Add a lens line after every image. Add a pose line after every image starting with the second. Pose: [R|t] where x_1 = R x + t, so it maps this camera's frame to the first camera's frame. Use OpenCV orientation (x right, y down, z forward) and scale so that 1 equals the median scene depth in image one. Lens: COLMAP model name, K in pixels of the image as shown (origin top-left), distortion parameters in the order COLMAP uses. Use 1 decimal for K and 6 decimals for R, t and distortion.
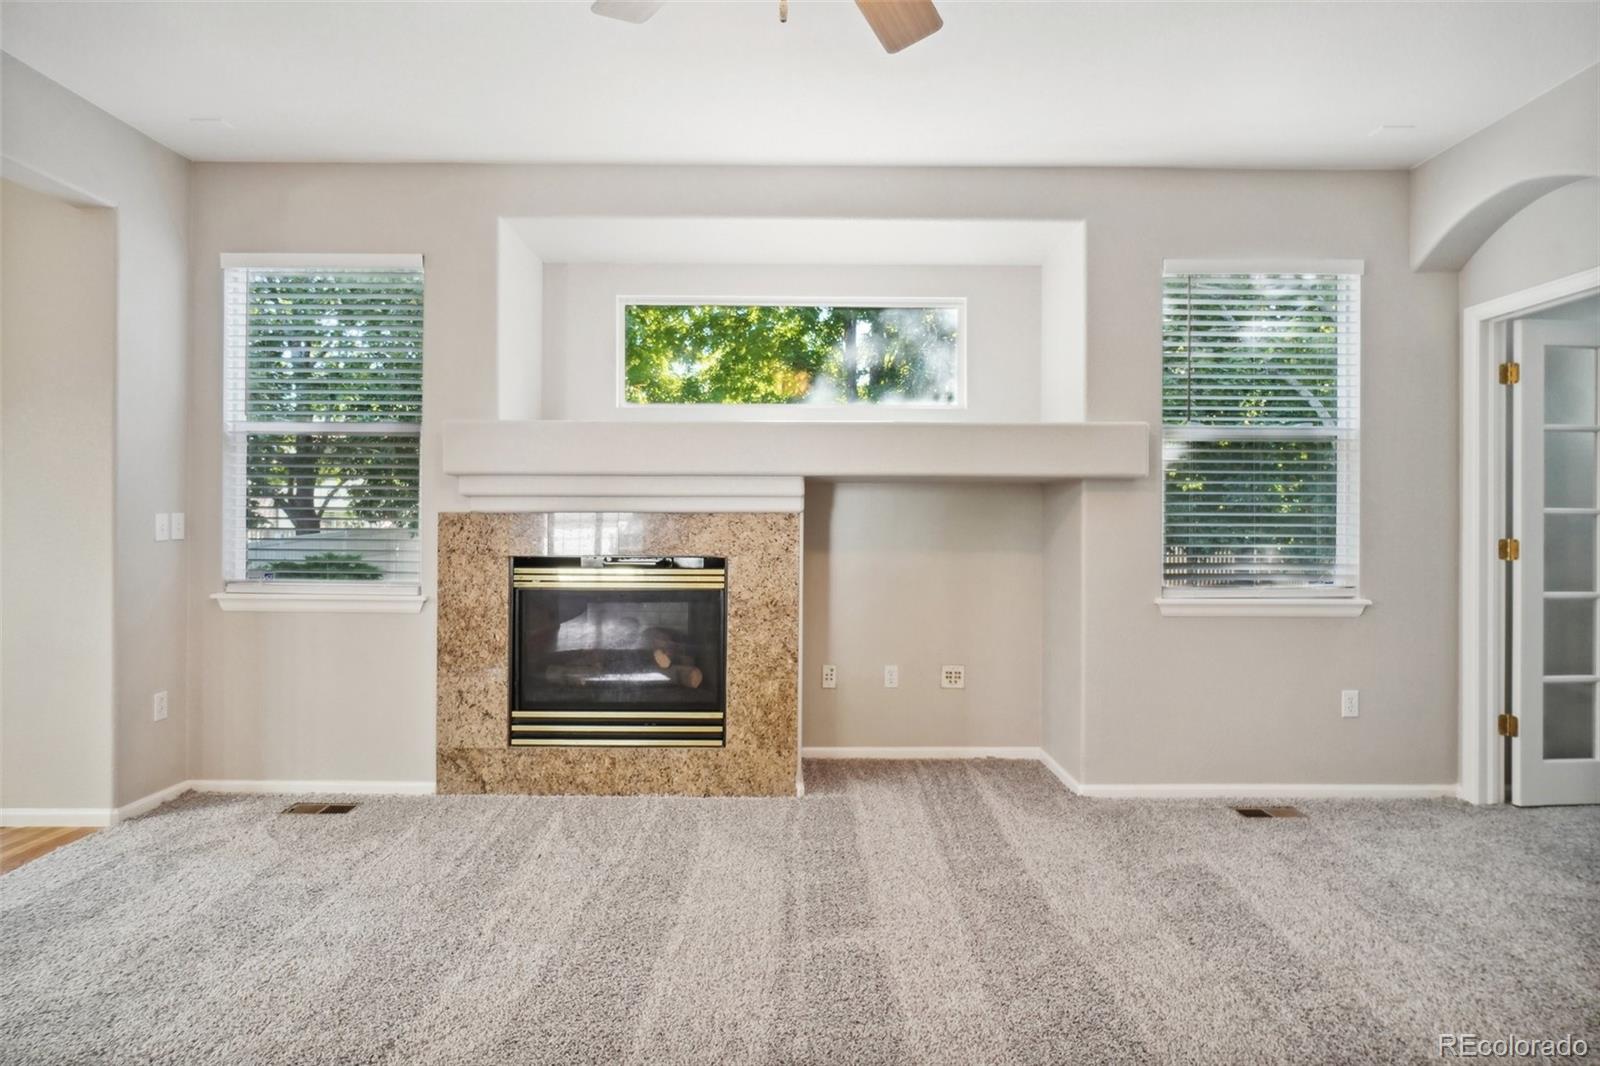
lens RADIAL K [[817.6, 0, 803.8], [0, 817.6, 525.3], [0, 0, 1]] dist [-0.003957, 0.000371]
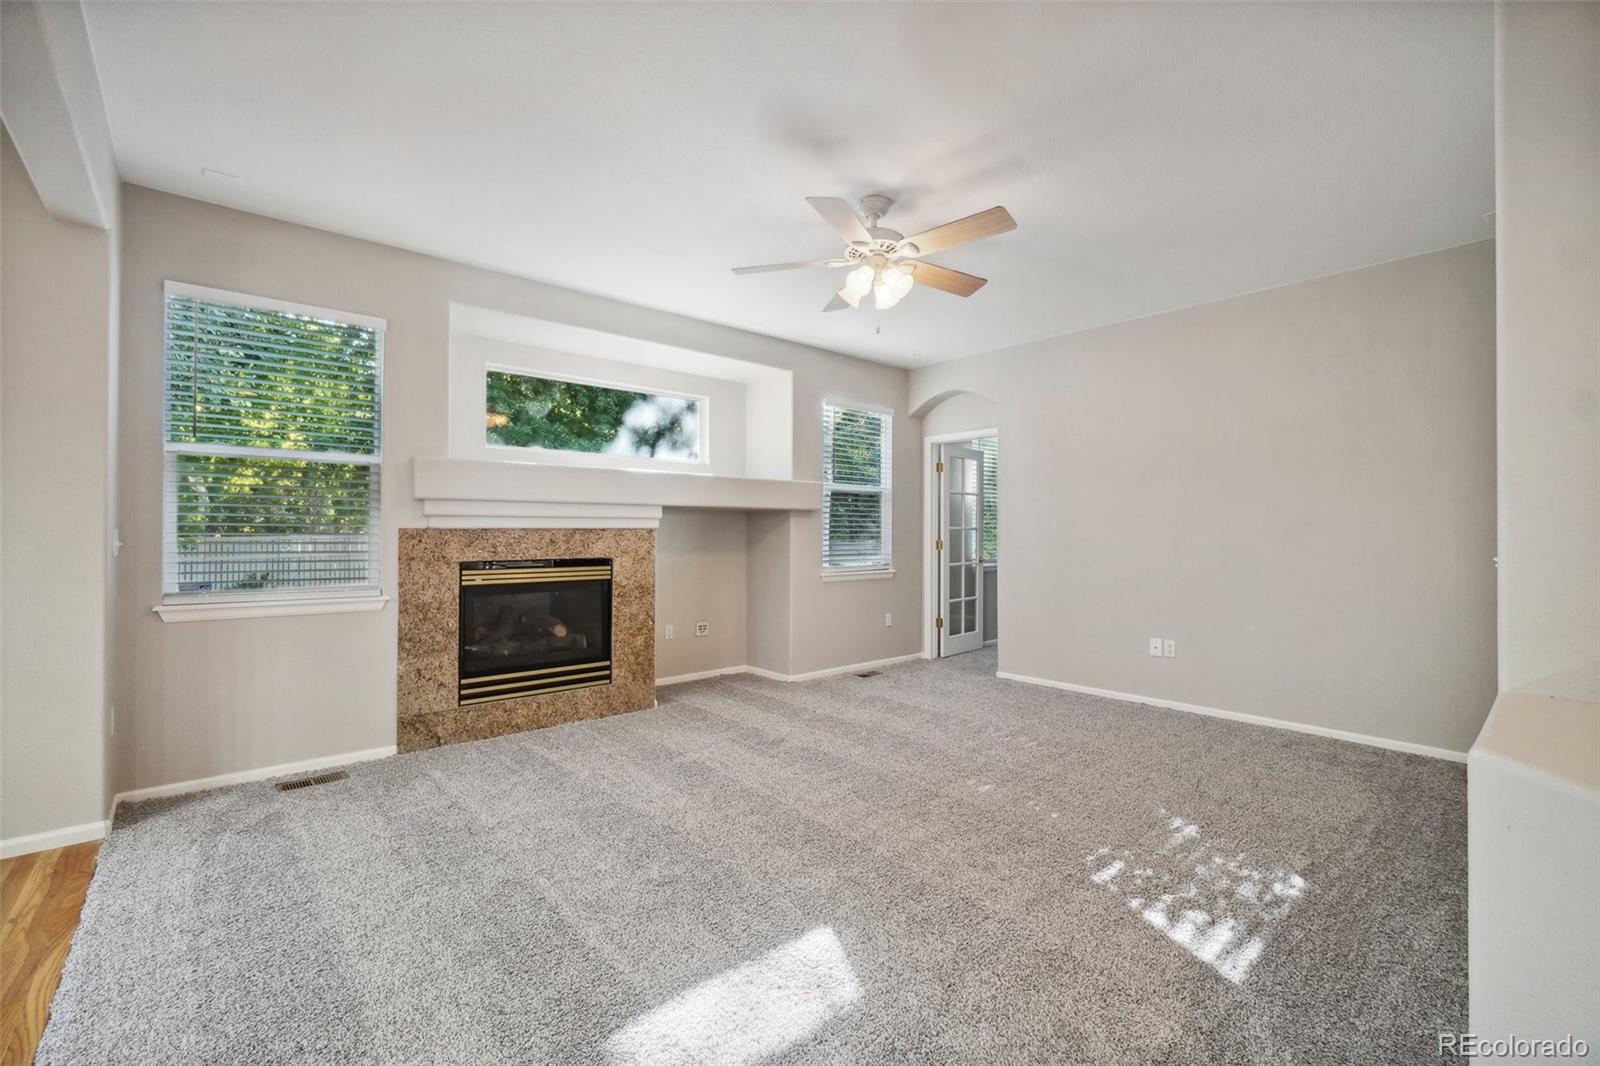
lens RADIAL K [[693.2, 0, 788.7], [0, 693.2, 528.8], [0, 0, 1]] dist [-0.007319, 0.002655]
pose [[0.760720, 0.000308, 0.649080, -0.680254], [0.000092, 1.000000, -0.000582, -0.014528], [-0.649080, 0.000503, 0.760720, -0.189061]]
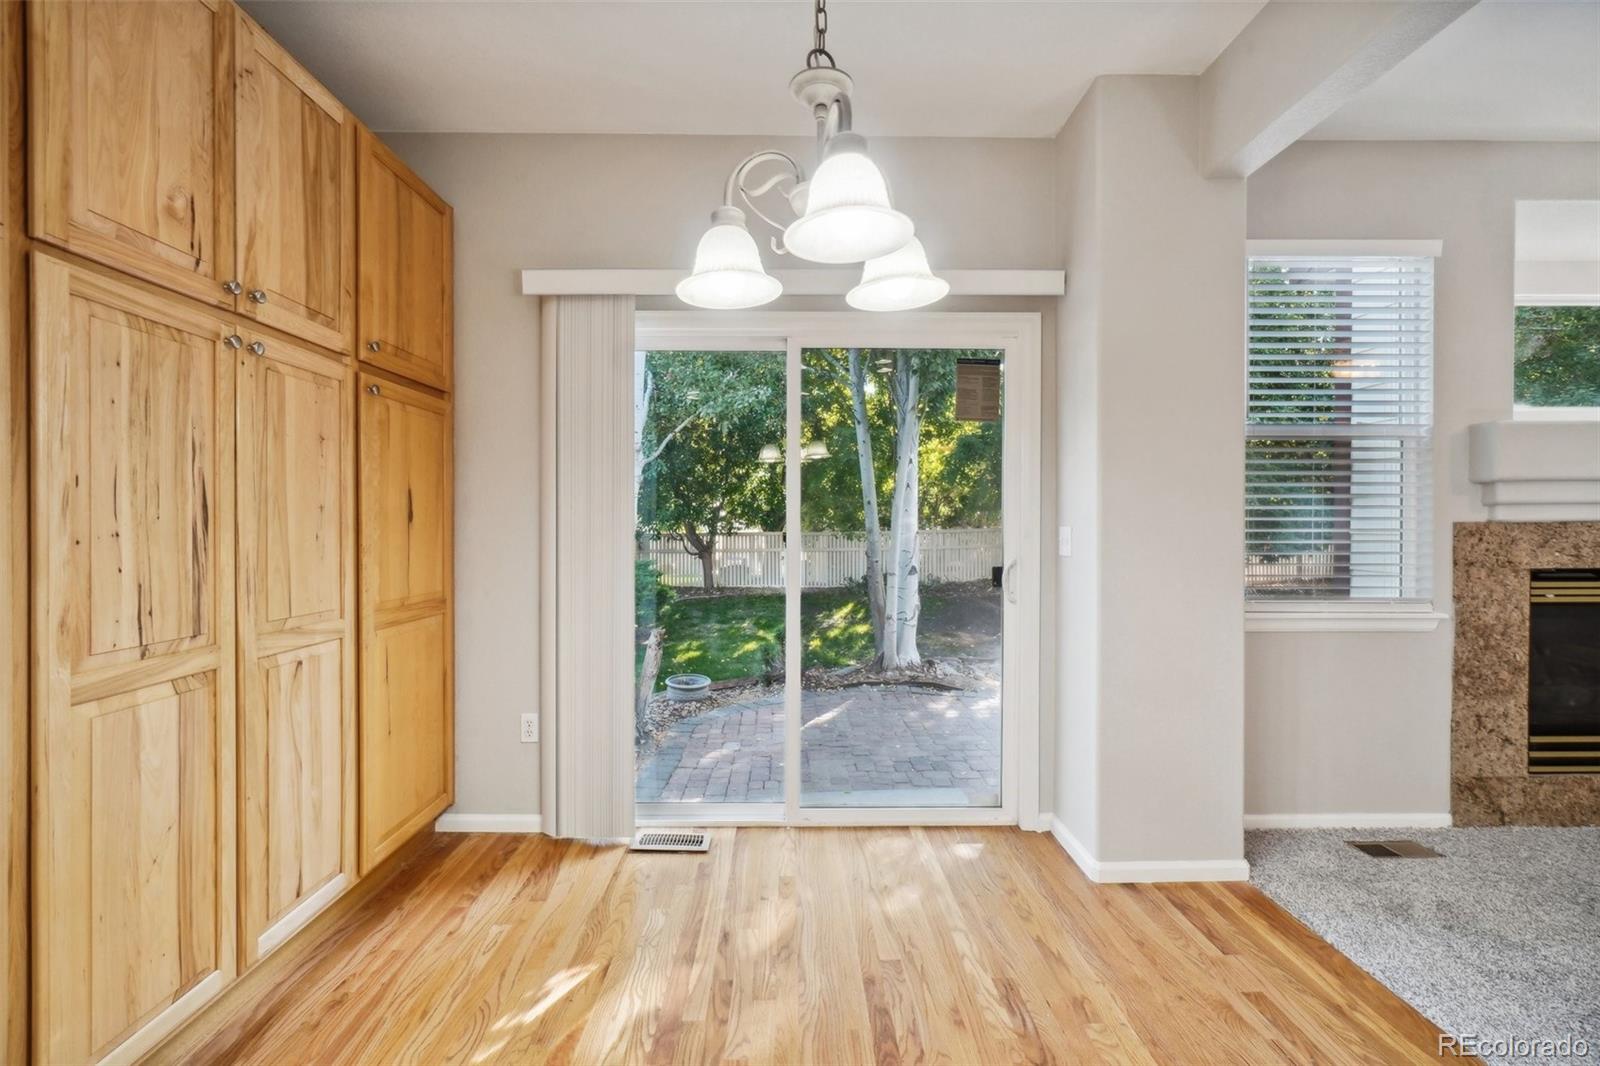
lens RADIAL K [[693.2, 0, 753.1], [0, 693.2, 526.2], [0, 0, 1]] dist [-0.007319, 0.002655]
pose [[0.999875, -0.007258, 0.014071, -1.249625], [0.007123, 0.999928, 0.009626, -0.024267], [-0.014140, -0.009525, 0.999855, 0.234087]]
